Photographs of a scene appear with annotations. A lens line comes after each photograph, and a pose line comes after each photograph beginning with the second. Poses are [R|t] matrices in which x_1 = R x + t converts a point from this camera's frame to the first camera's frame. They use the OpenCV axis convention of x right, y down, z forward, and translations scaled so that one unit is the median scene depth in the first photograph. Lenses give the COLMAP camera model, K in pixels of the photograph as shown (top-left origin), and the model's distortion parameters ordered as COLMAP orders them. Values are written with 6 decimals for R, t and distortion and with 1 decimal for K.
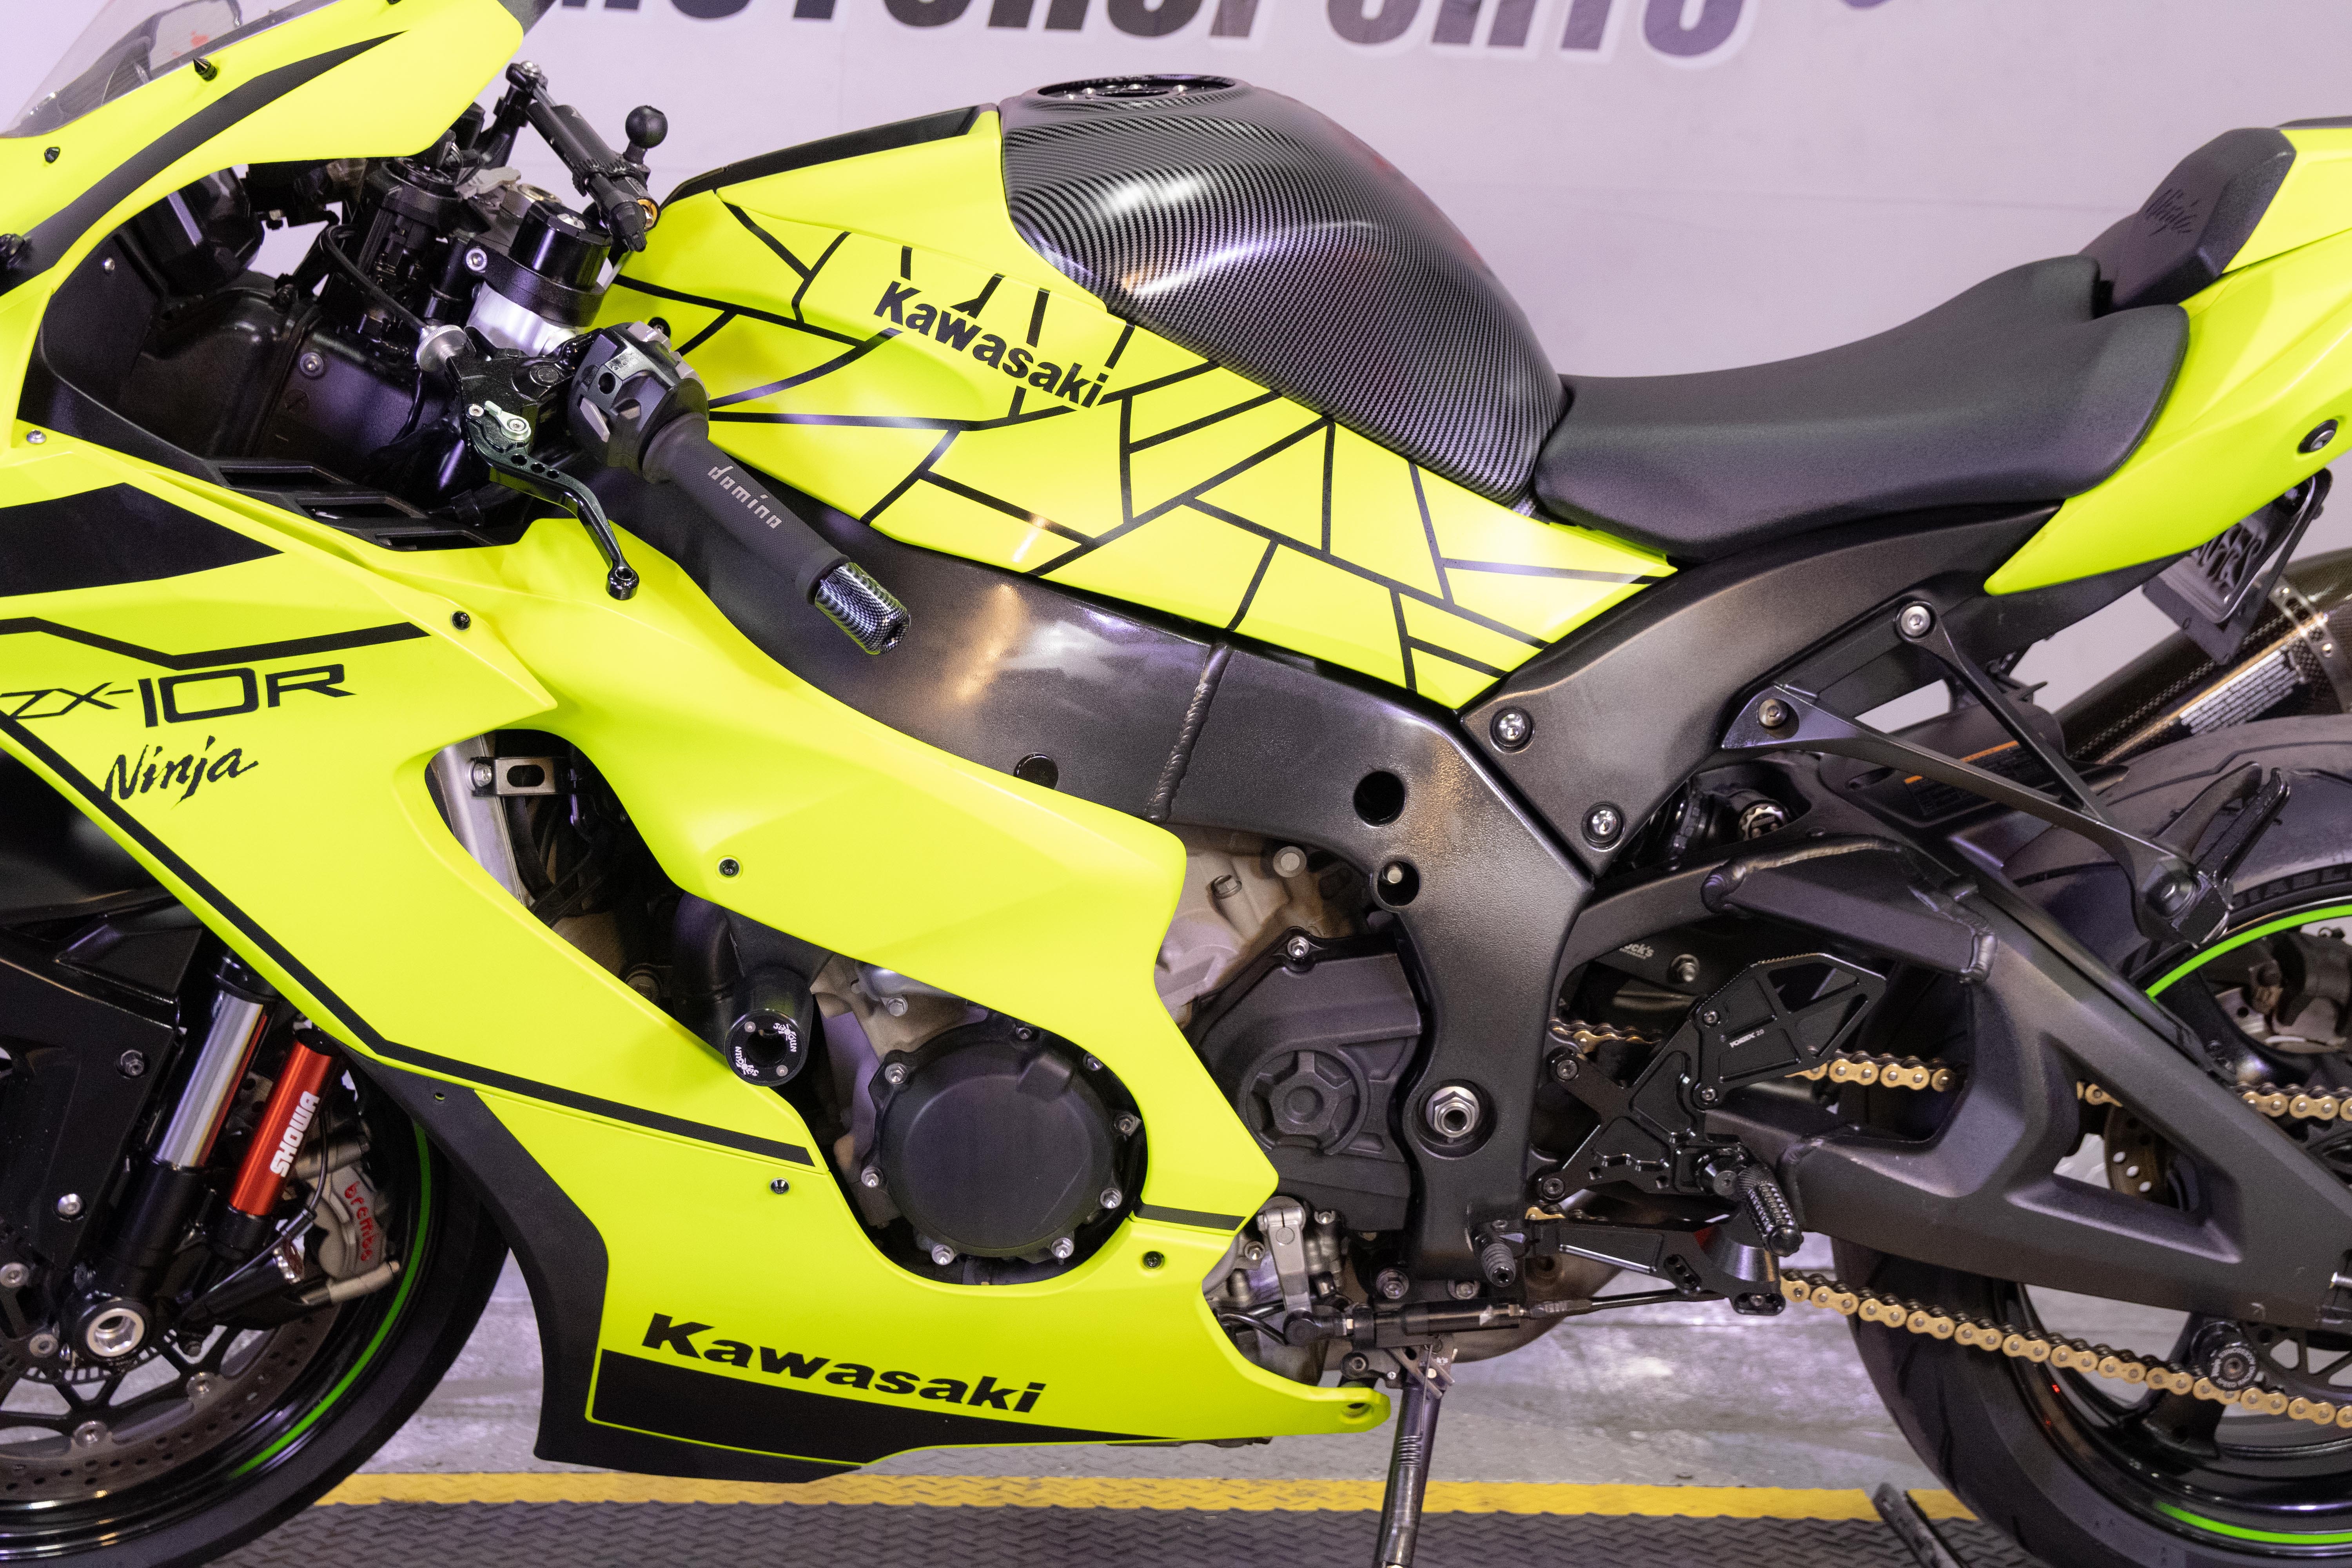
lens RADIAL K [[3562.8, 0, 1176.0], [0, 3562.8, 784.0], [0, 0, 1]] dist [-0.012654, -0.051747]
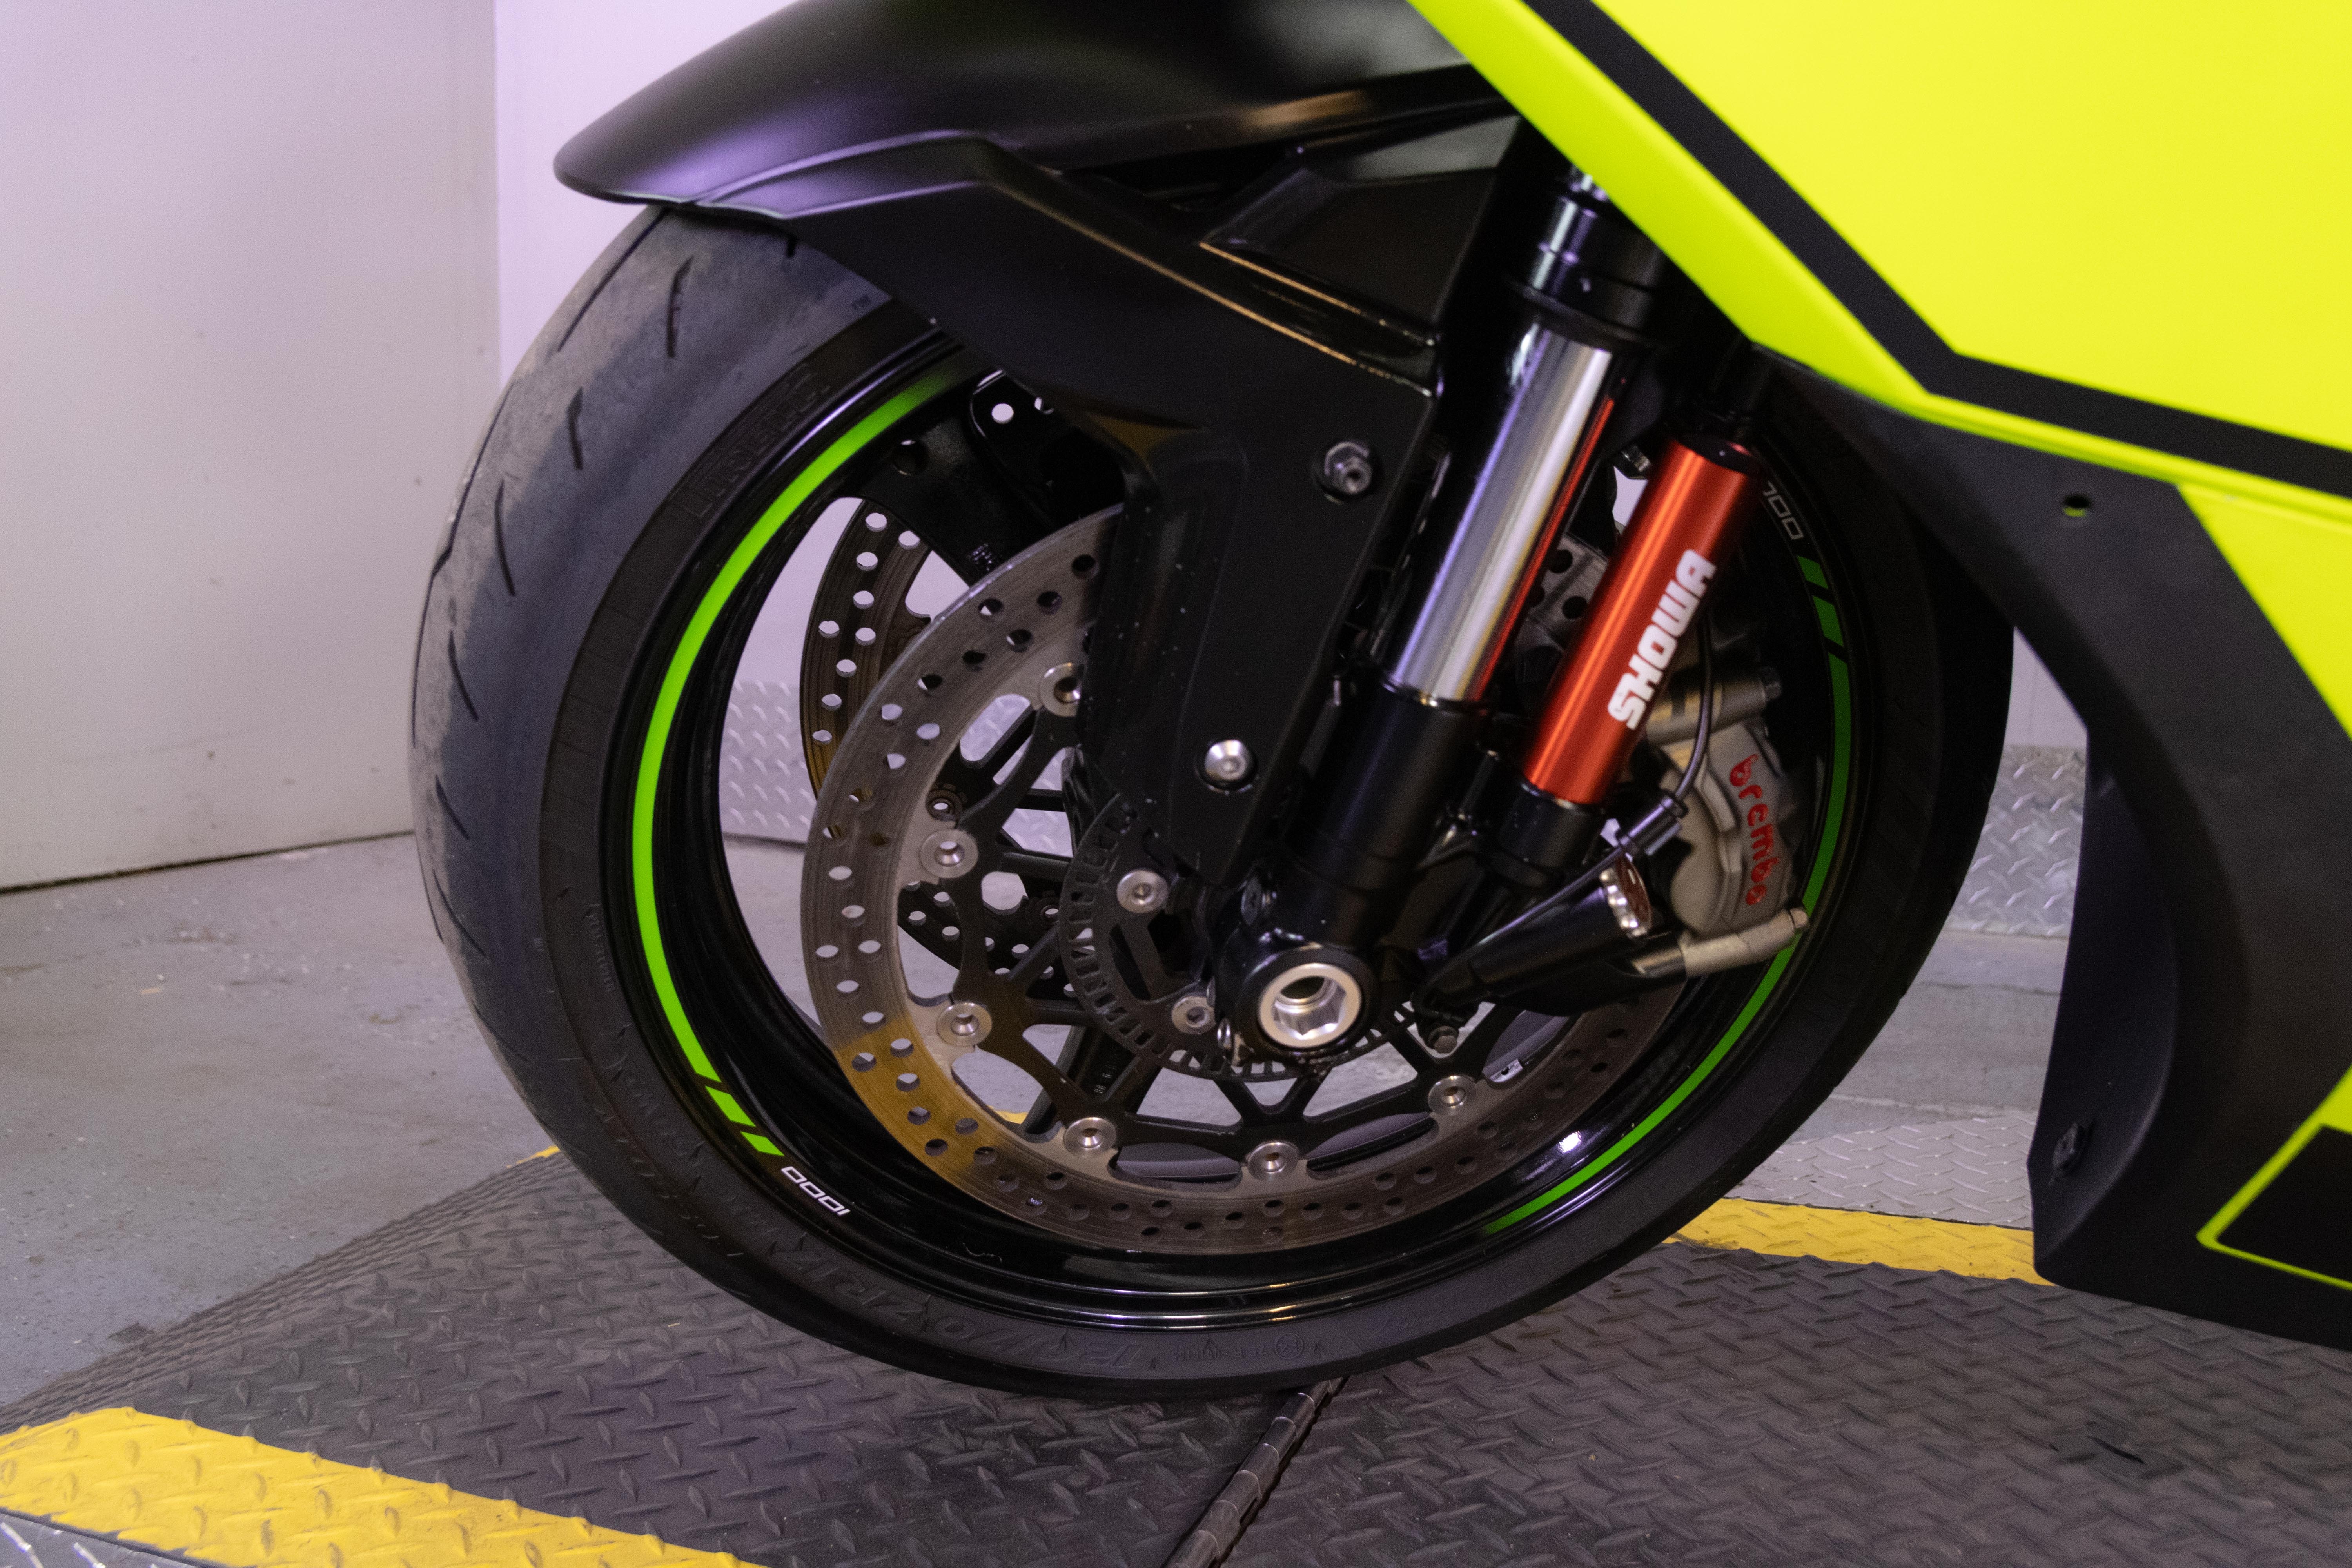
lens RADIAL K [[2162.9, 0, 1176.0], [0, 2162.9, 784.0], [0, 0, 1]] dist [-0.010591, -0.009706]
pose [[0.930541, 0.040367, -0.363957, -0.195548], [-0.014847, 0.997247, 0.072647, 0.095251], [0.365887, -0.062197, 0.928578, 0.678014]]
